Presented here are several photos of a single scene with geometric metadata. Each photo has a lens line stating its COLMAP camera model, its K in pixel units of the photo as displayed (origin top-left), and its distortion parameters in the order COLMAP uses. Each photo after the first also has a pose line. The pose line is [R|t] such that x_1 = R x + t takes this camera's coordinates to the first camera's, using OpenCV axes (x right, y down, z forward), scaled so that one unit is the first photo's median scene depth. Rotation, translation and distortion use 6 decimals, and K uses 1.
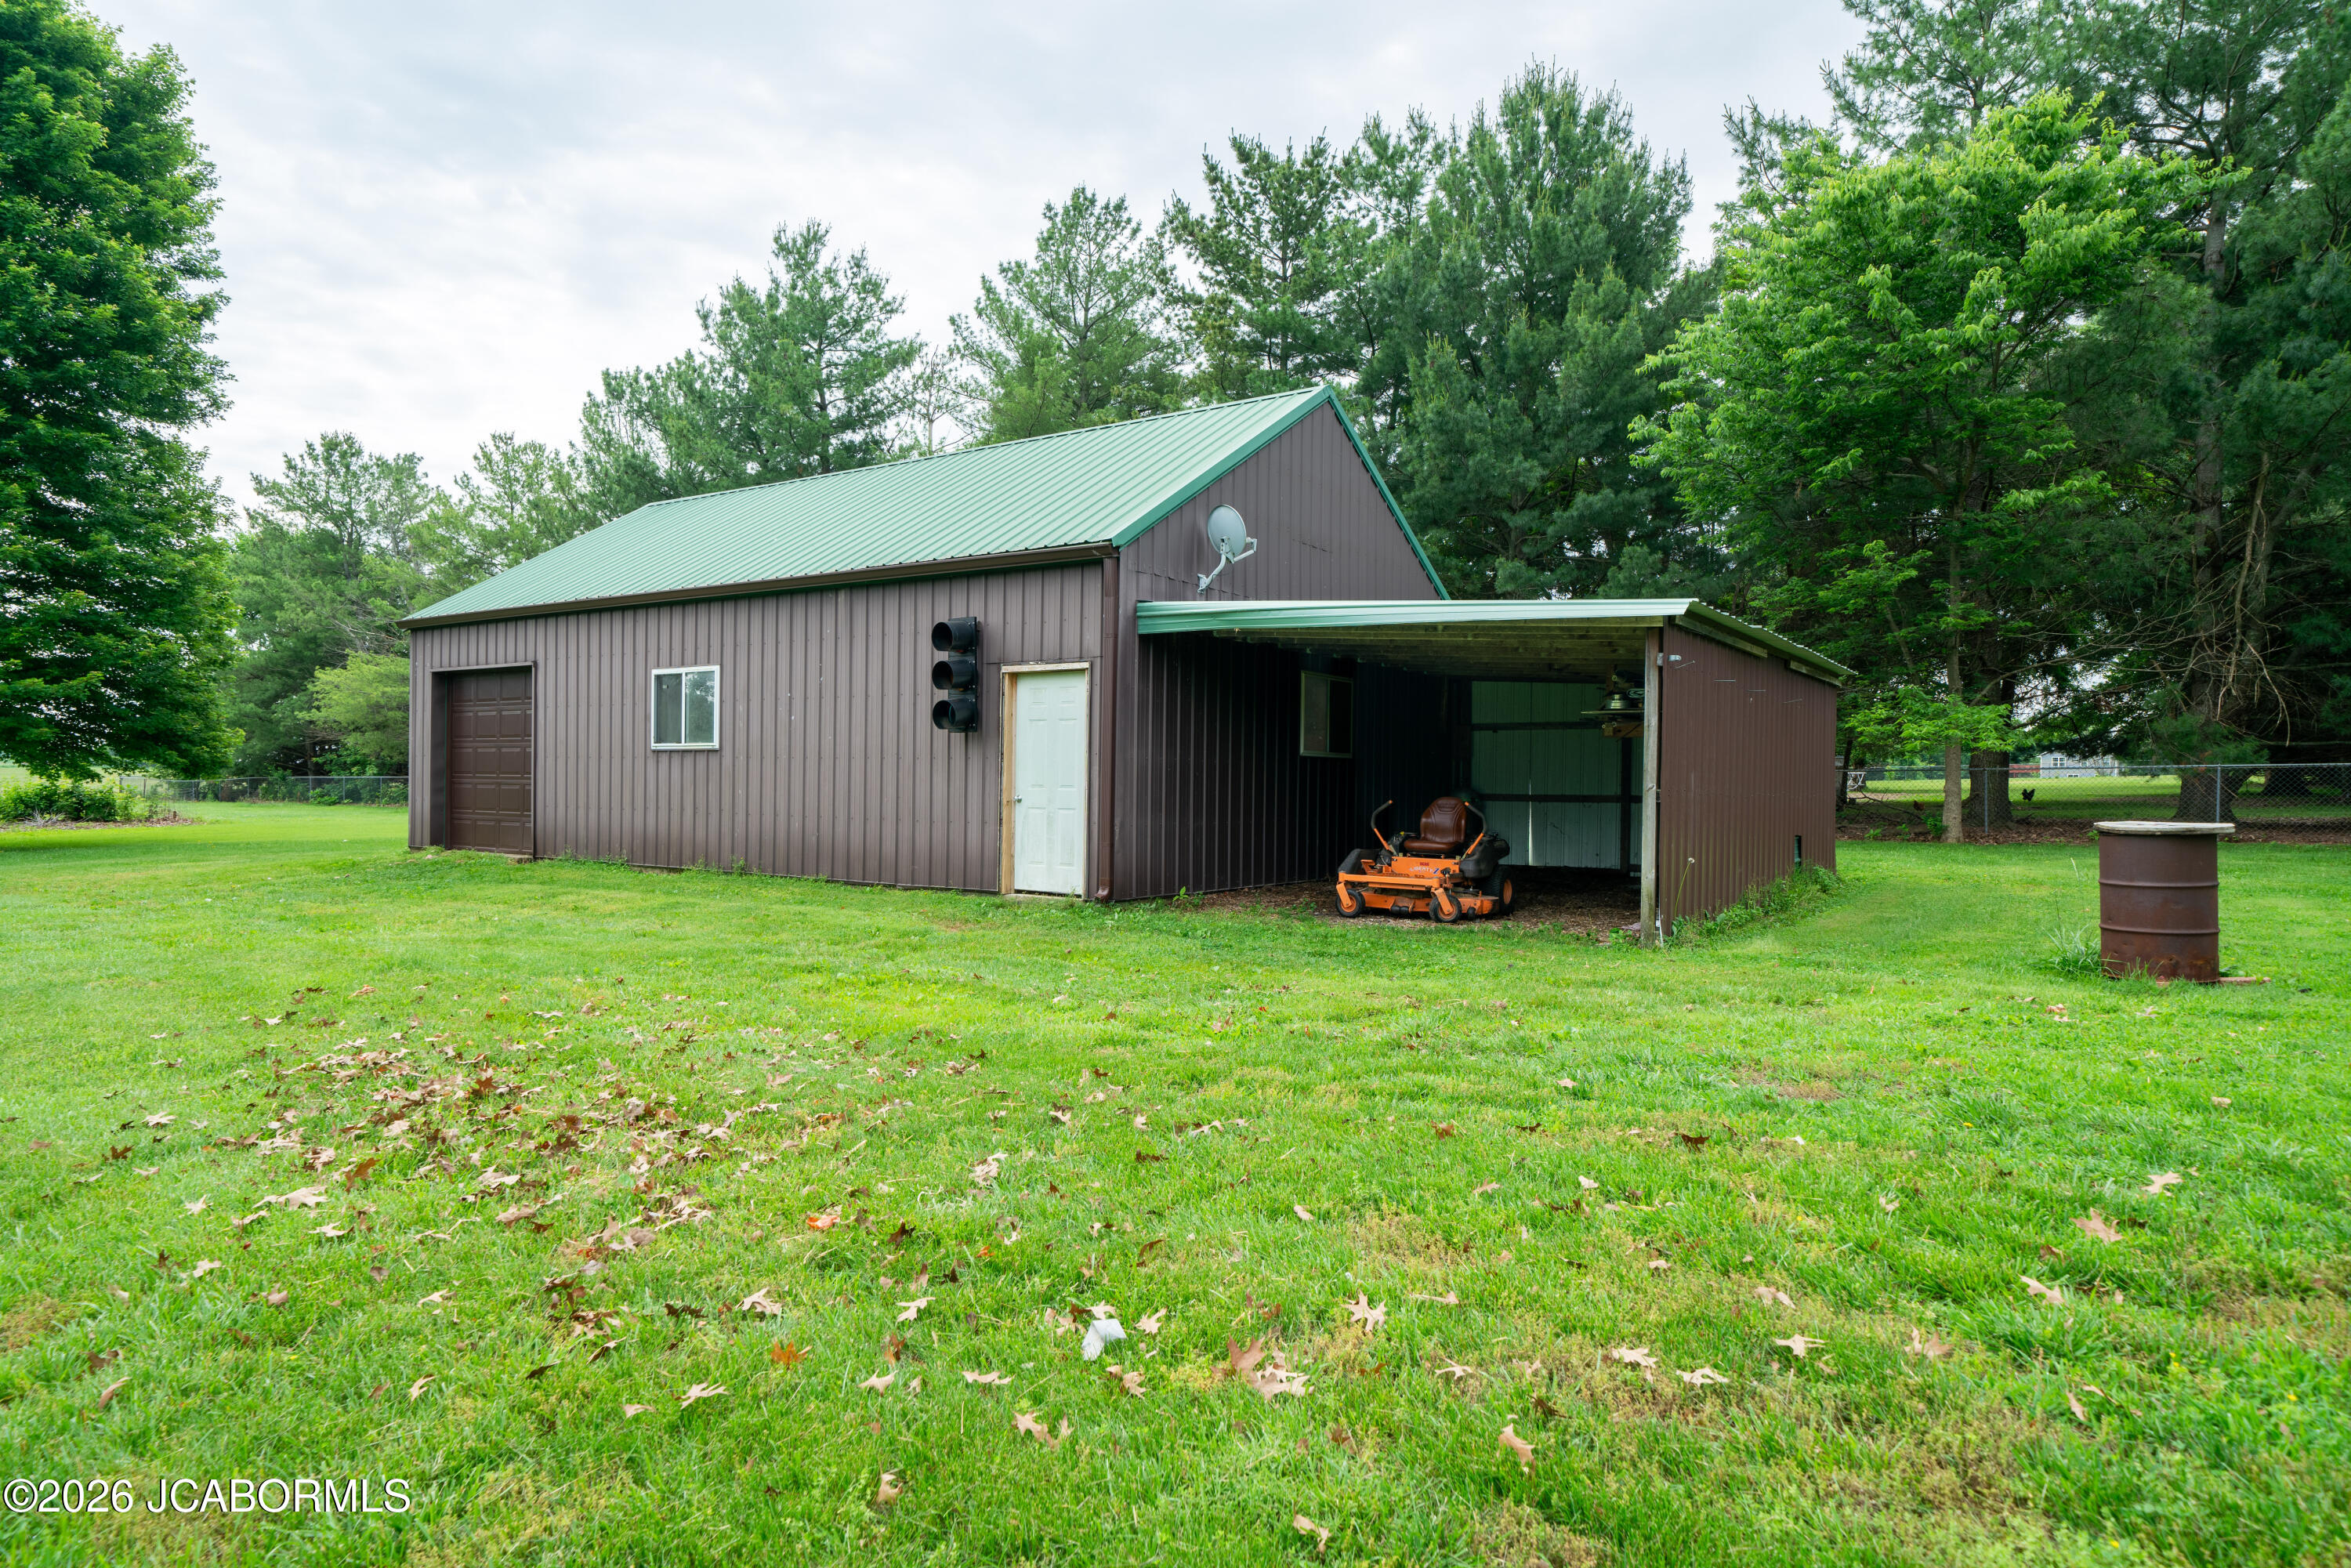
lens RADIAL K [[1391.3, 0, 1173.9], [0, 1391.3, 777.9], [0, 0, 1]] dist [-0.029945, -0.000112]
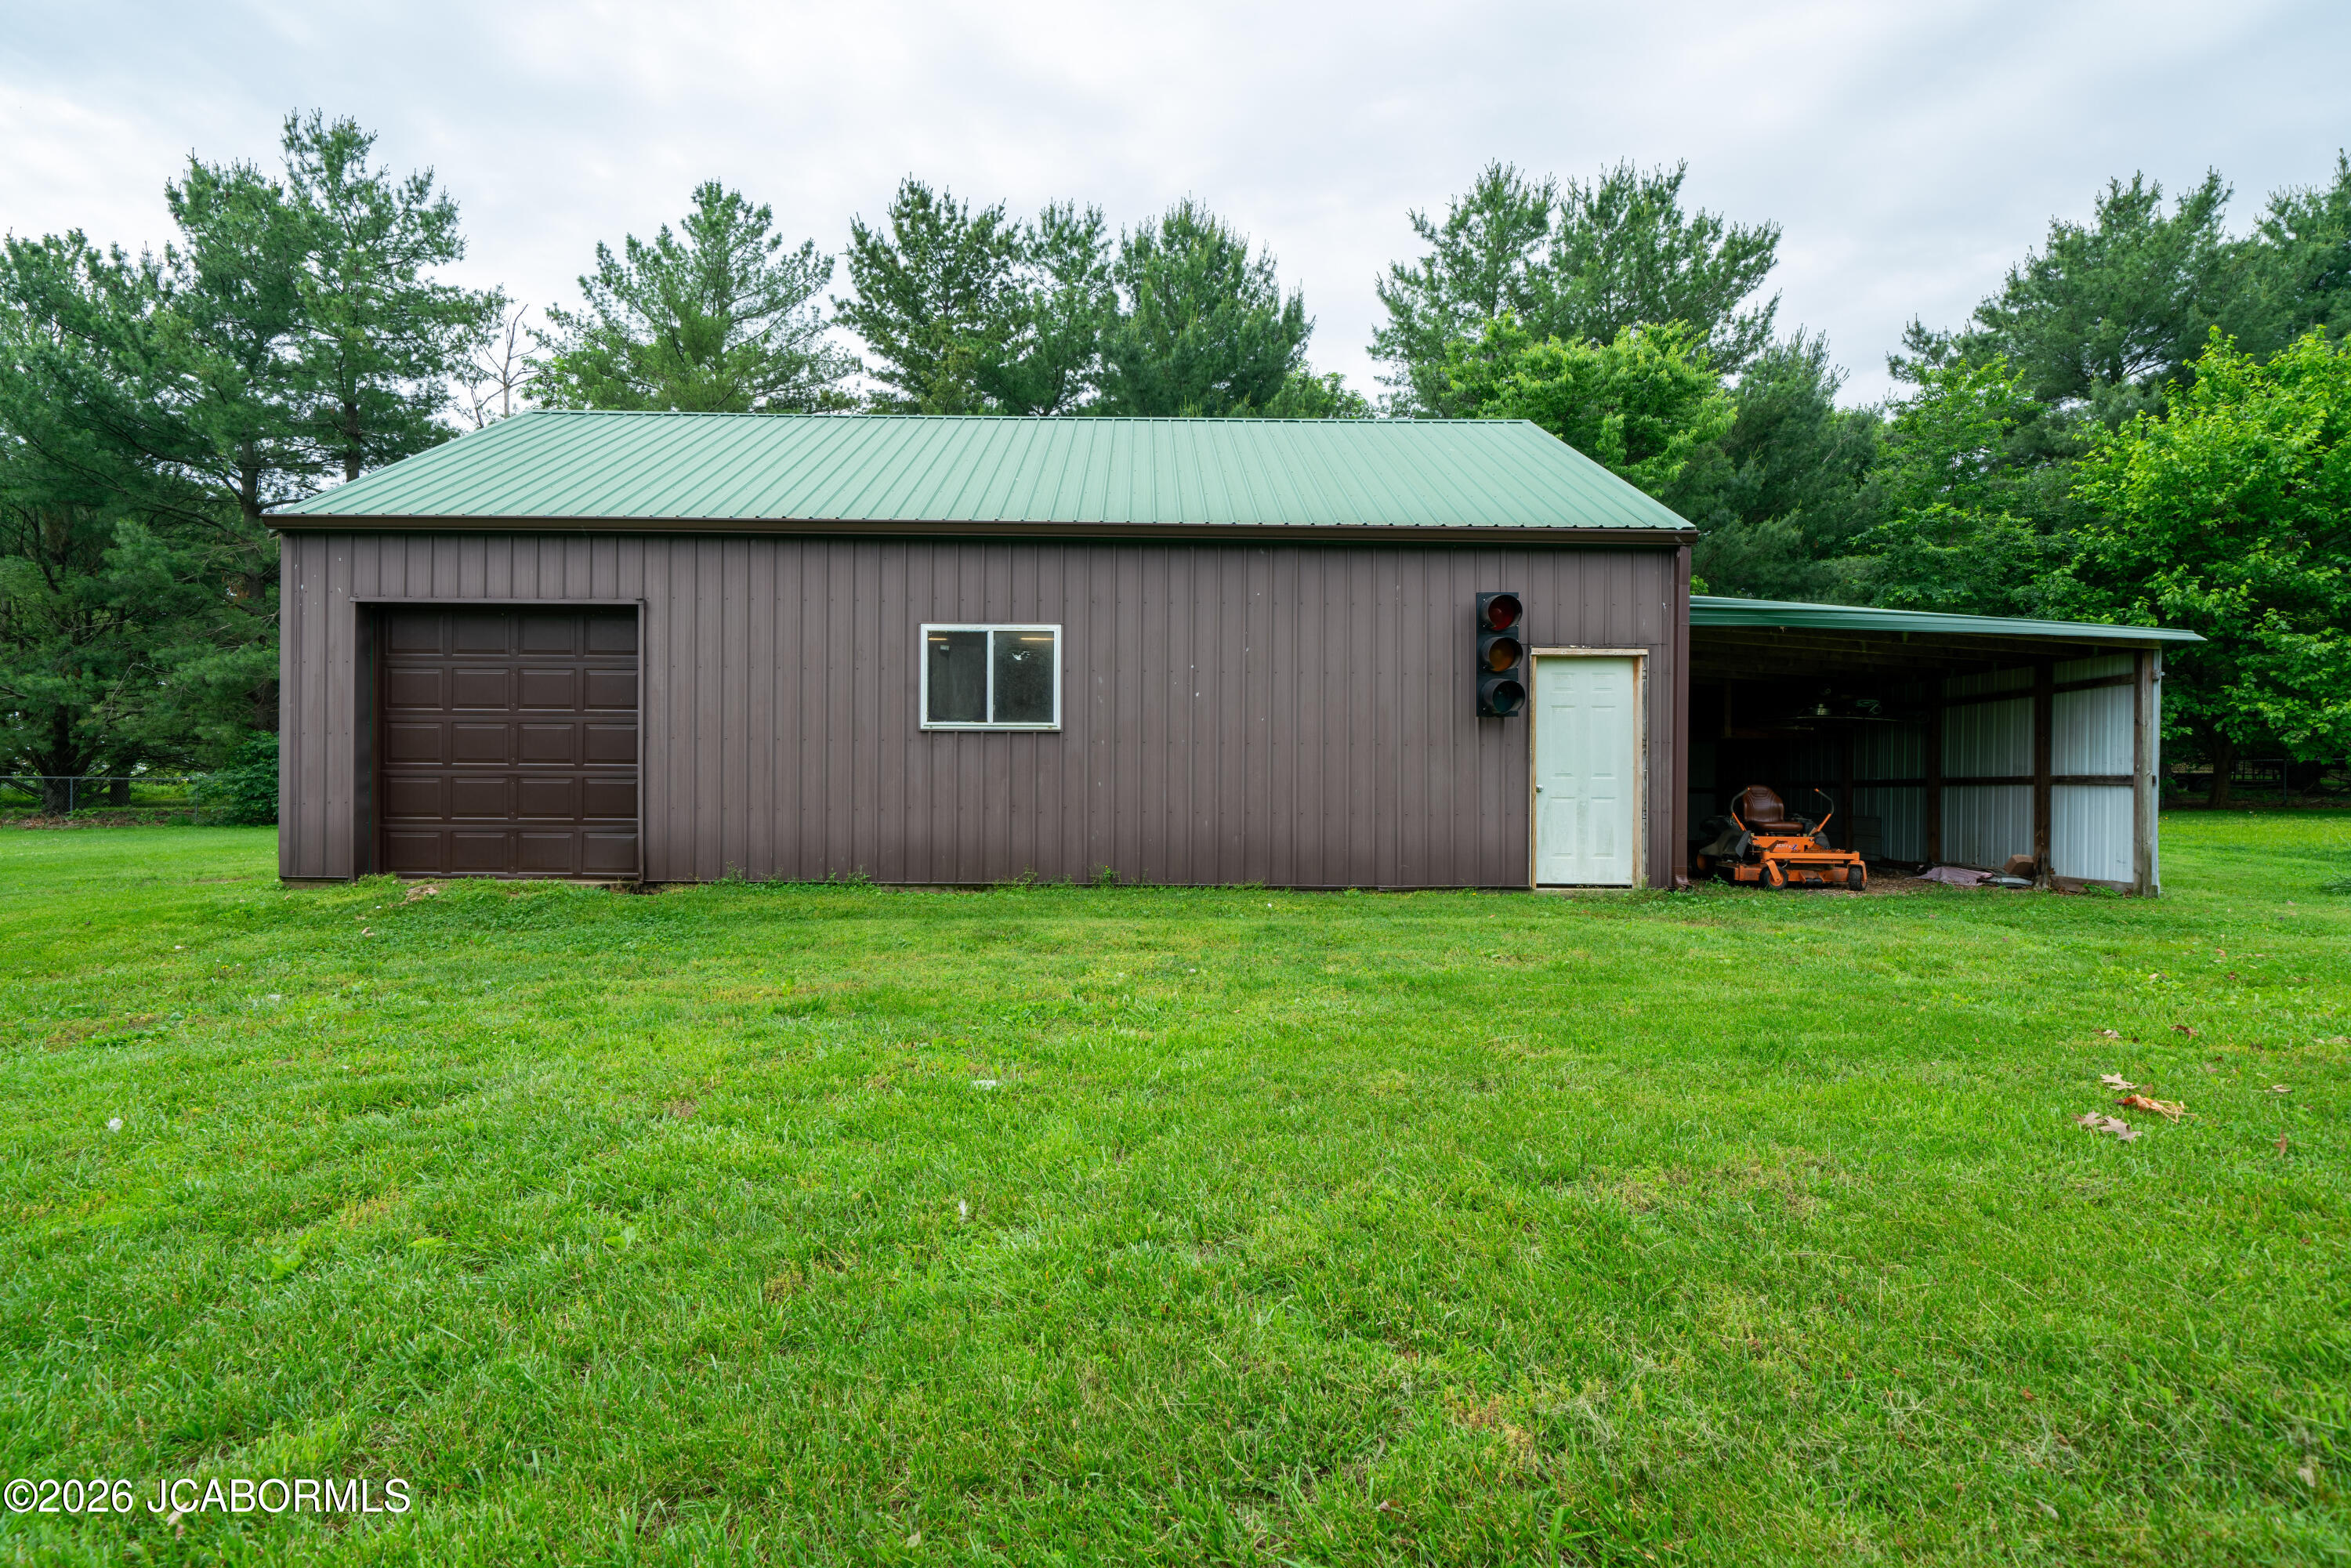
lens RADIAL K [[1091.2, 0, 1175.8], [0, 1091.2, 795.5], [0, 0, 1]] dist [-0.001175, 0.000027]
pose [[0.812968, -0.005971, 0.582278, -0.617593], [0.004077, 0.999981, 0.004563, 0.013027], [-0.582295, -0.001335, 0.812977, 0.441934]]
